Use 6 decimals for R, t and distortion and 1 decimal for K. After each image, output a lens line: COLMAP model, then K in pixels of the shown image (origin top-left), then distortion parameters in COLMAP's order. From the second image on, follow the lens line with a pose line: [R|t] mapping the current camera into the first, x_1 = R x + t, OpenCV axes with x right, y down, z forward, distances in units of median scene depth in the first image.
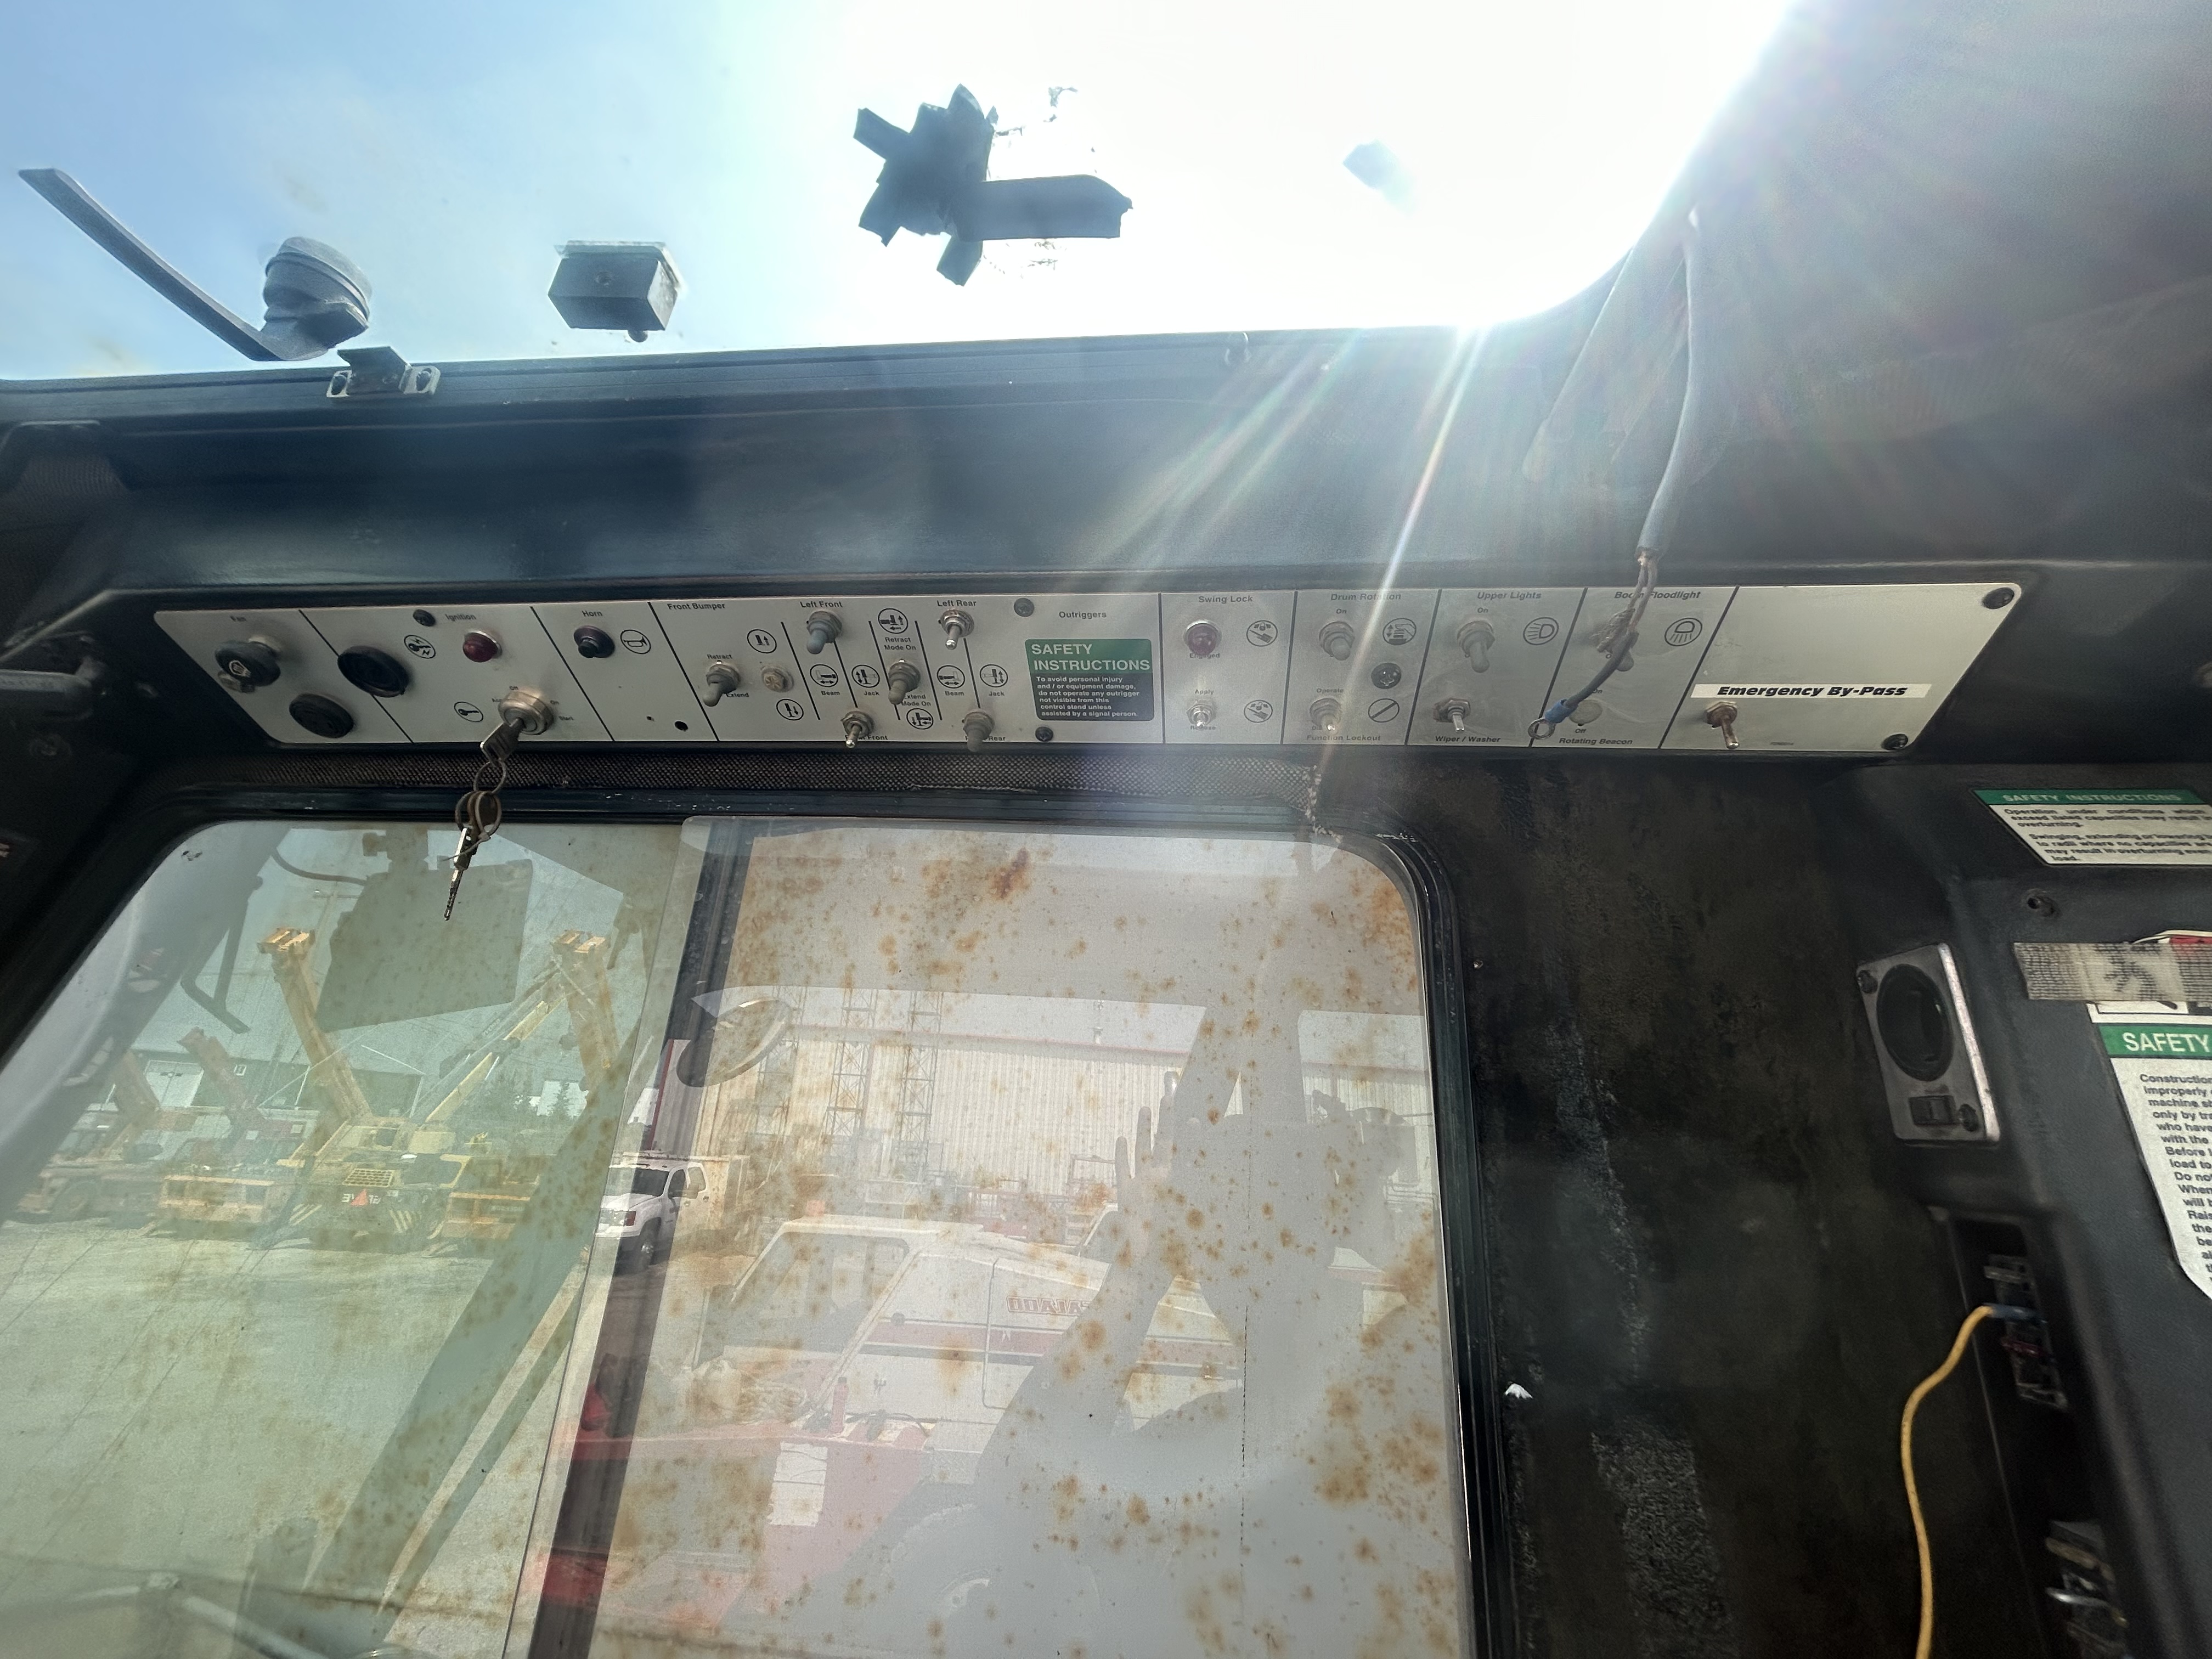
lens RADIAL K [[898.3, 0, 1098.8], [0, 898.3, 819.9], [0, 0, 1]] dist [-0.001565, -0.000063]
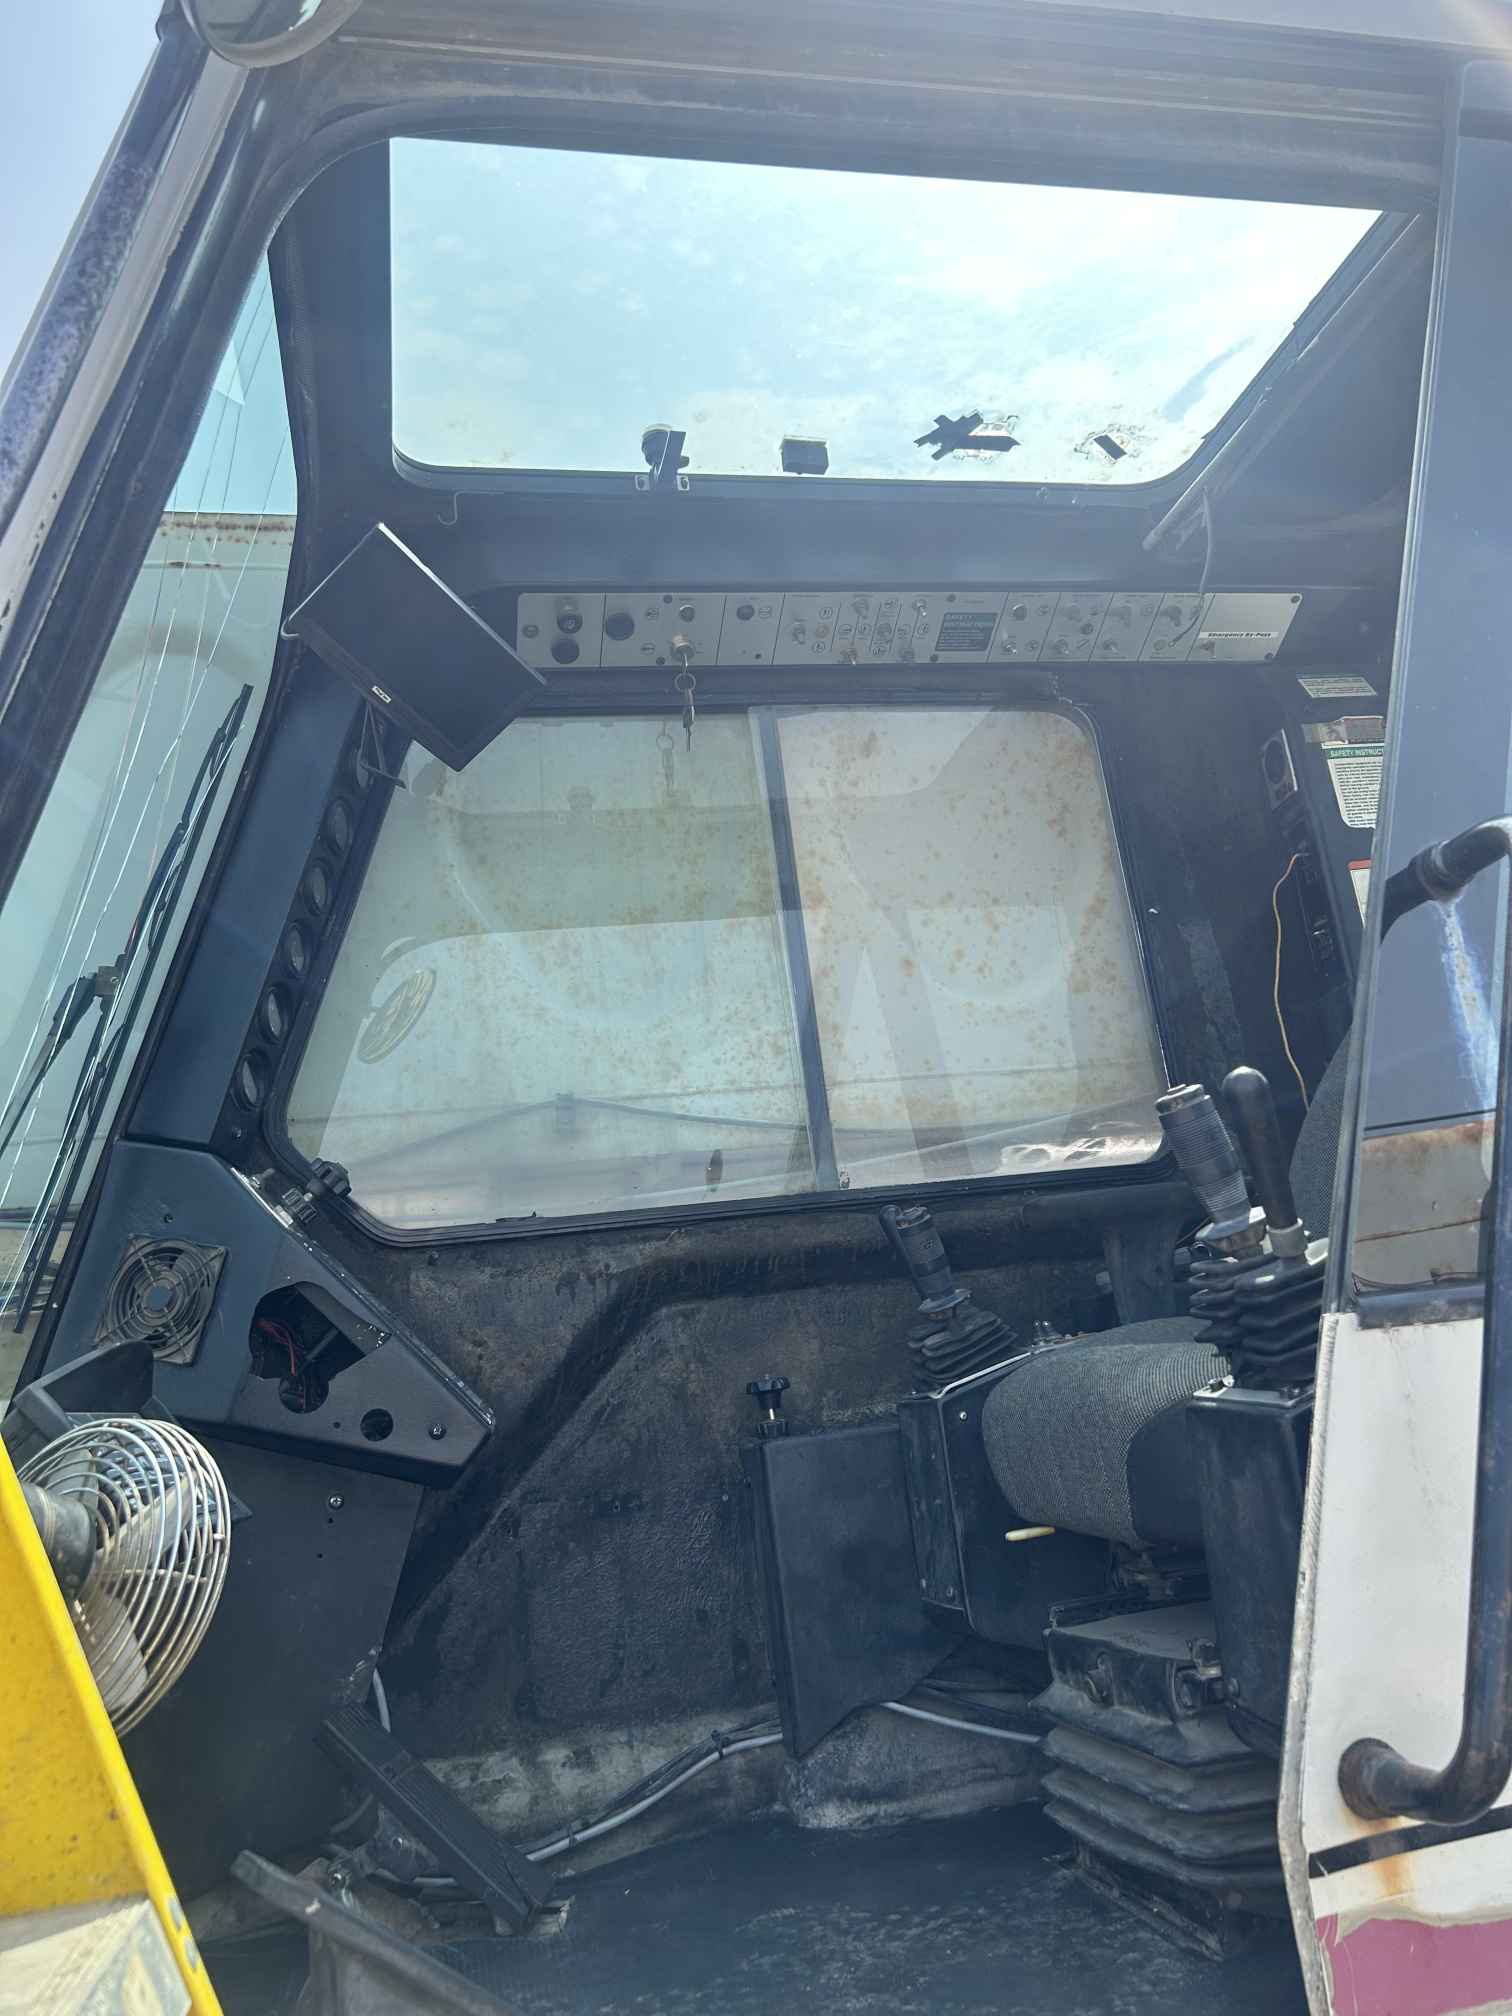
lens RADIAL K [[1484.4, 0, 753.1], [0, 1484.4, 1012.3], [0, 0, 1]] dist [0.023177, -0.023606]
pose [[0.937326, -0.085292, 0.337853, -1.878360], [0.057519, 0.994152, 0.091399, 0.423868], [-0.343672, -0.066237, 0.936751, -2.377038]]
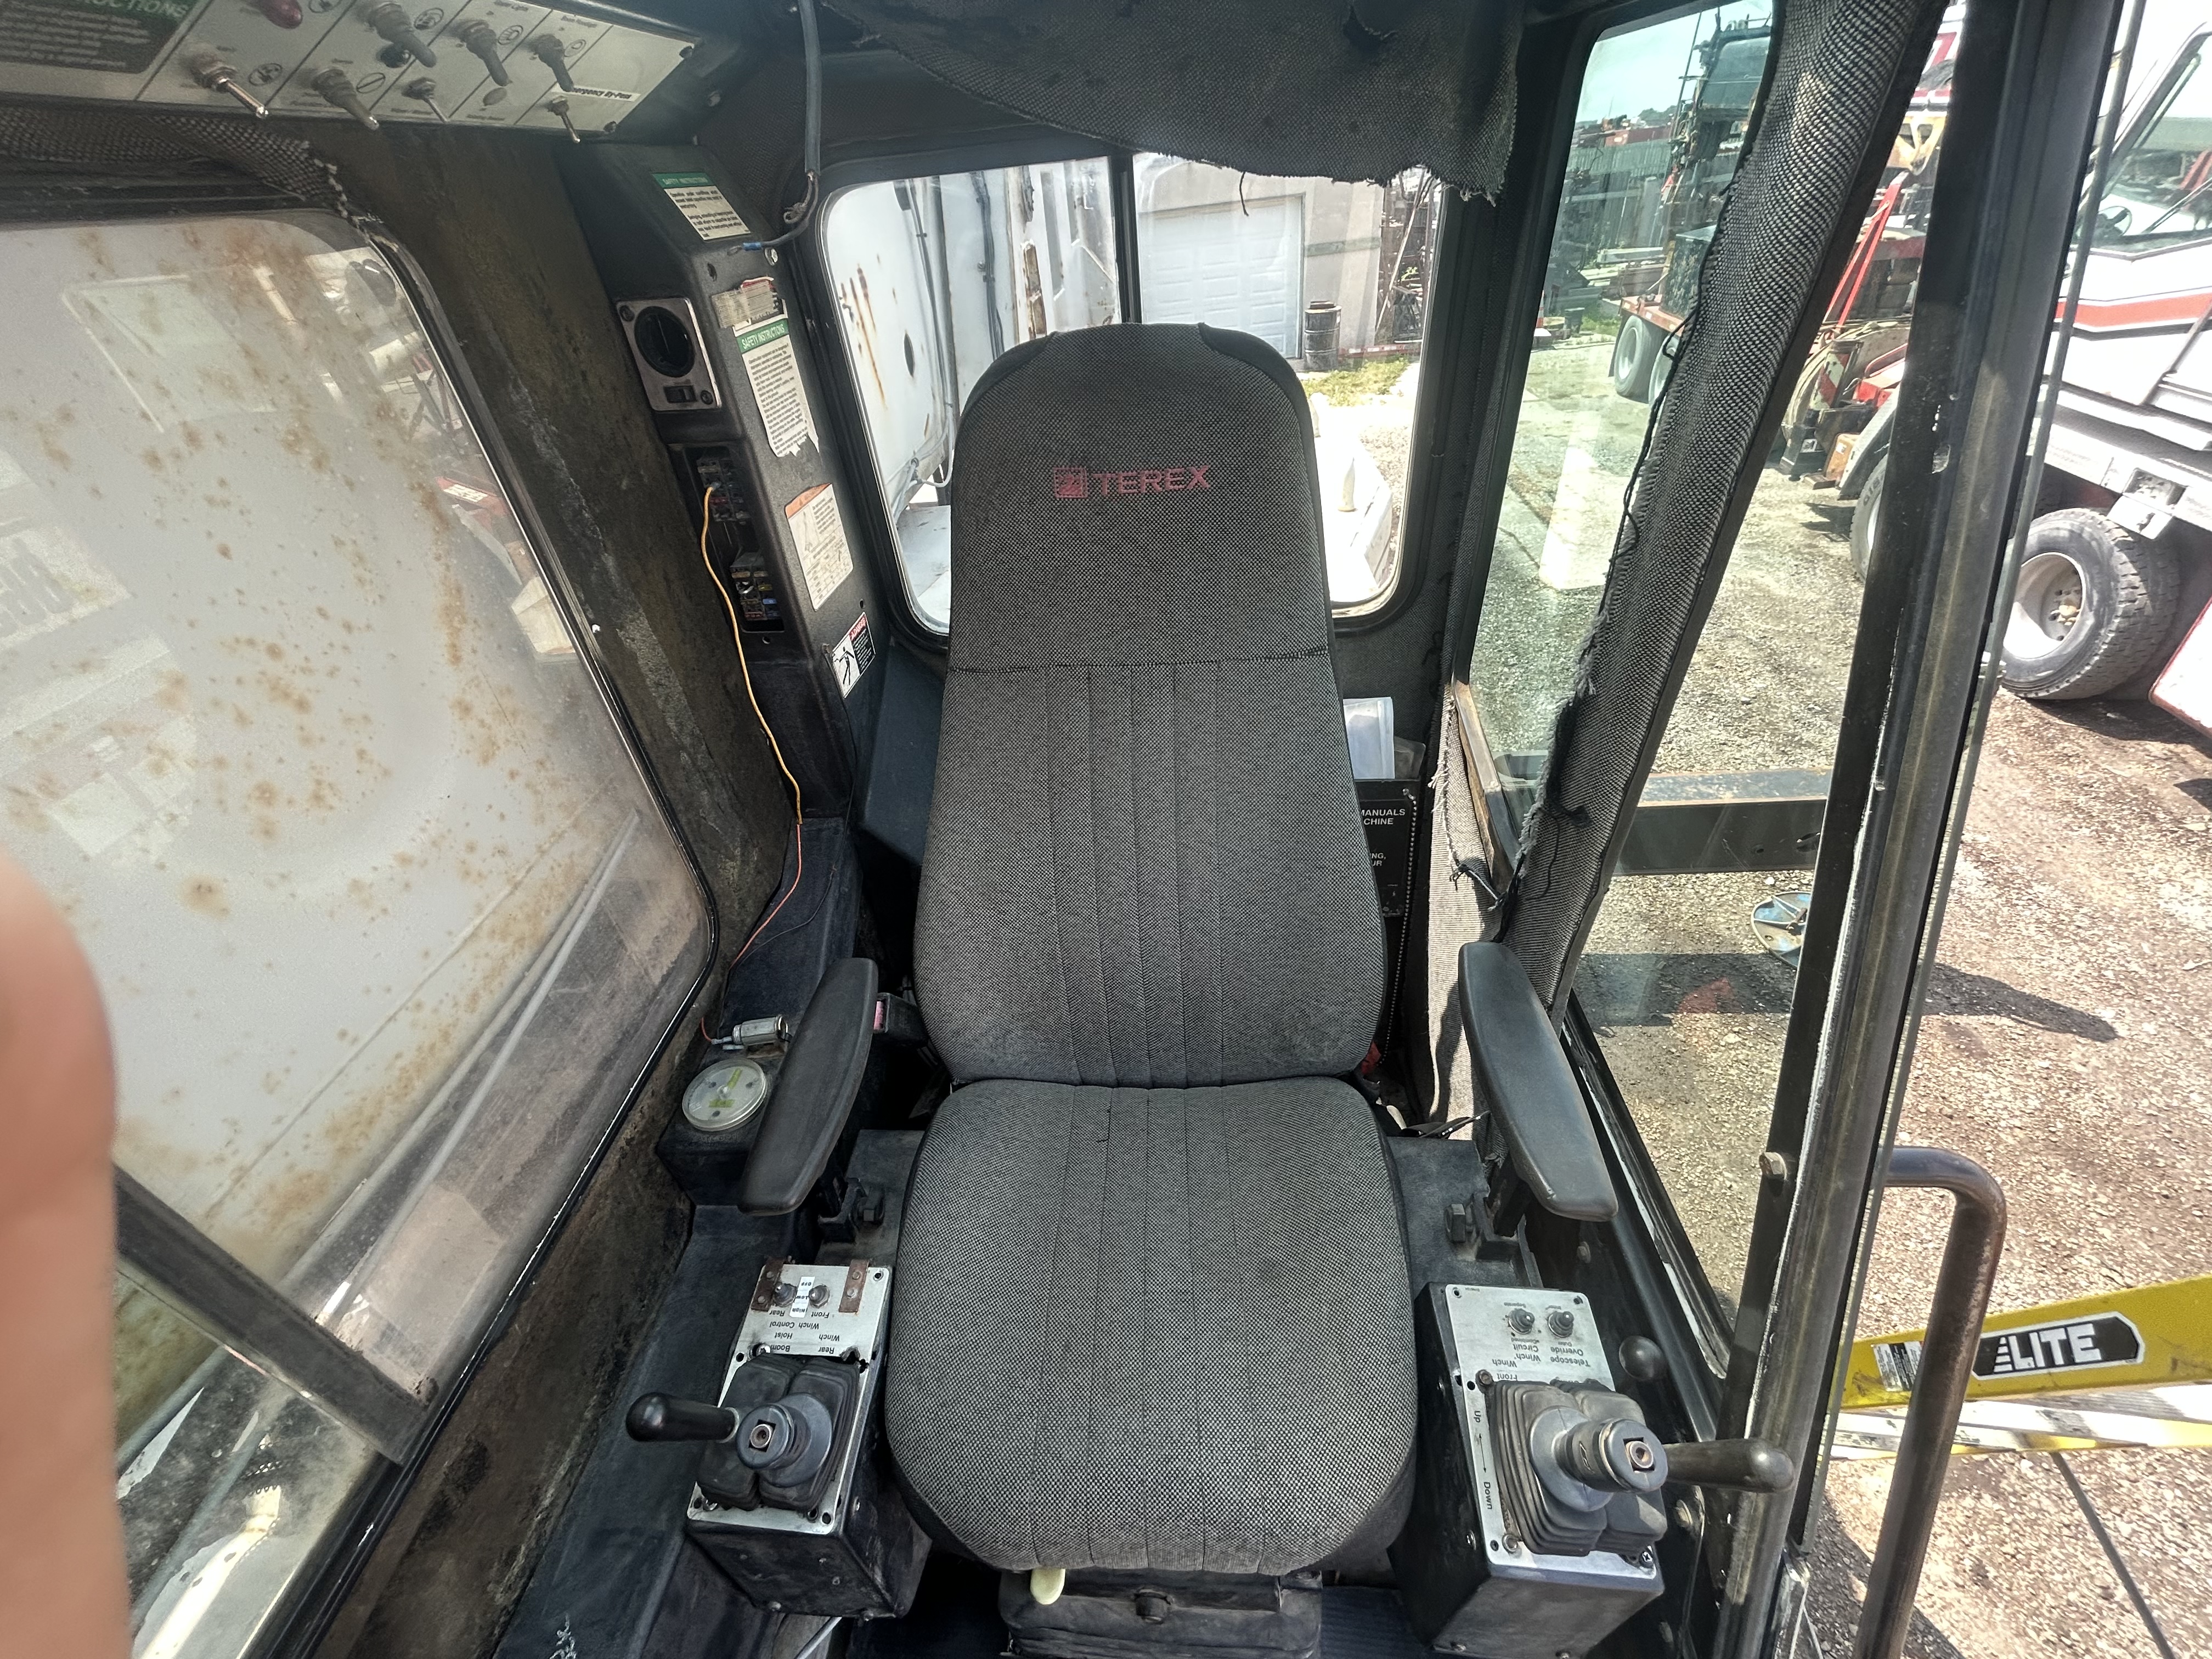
lens RADIAL K [[898.3, 0, 1100.7], [0, 898.3, 831.2], [0, 0, 1]] dist [-0.001565, -0.000063]
pose [[-0.027705, -0.630474, 0.775716, -1.005222], [-0.244821, 0.756659, 0.606242, -0.301184], [-0.969172, -0.173116, -0.175316, 0.276730]]
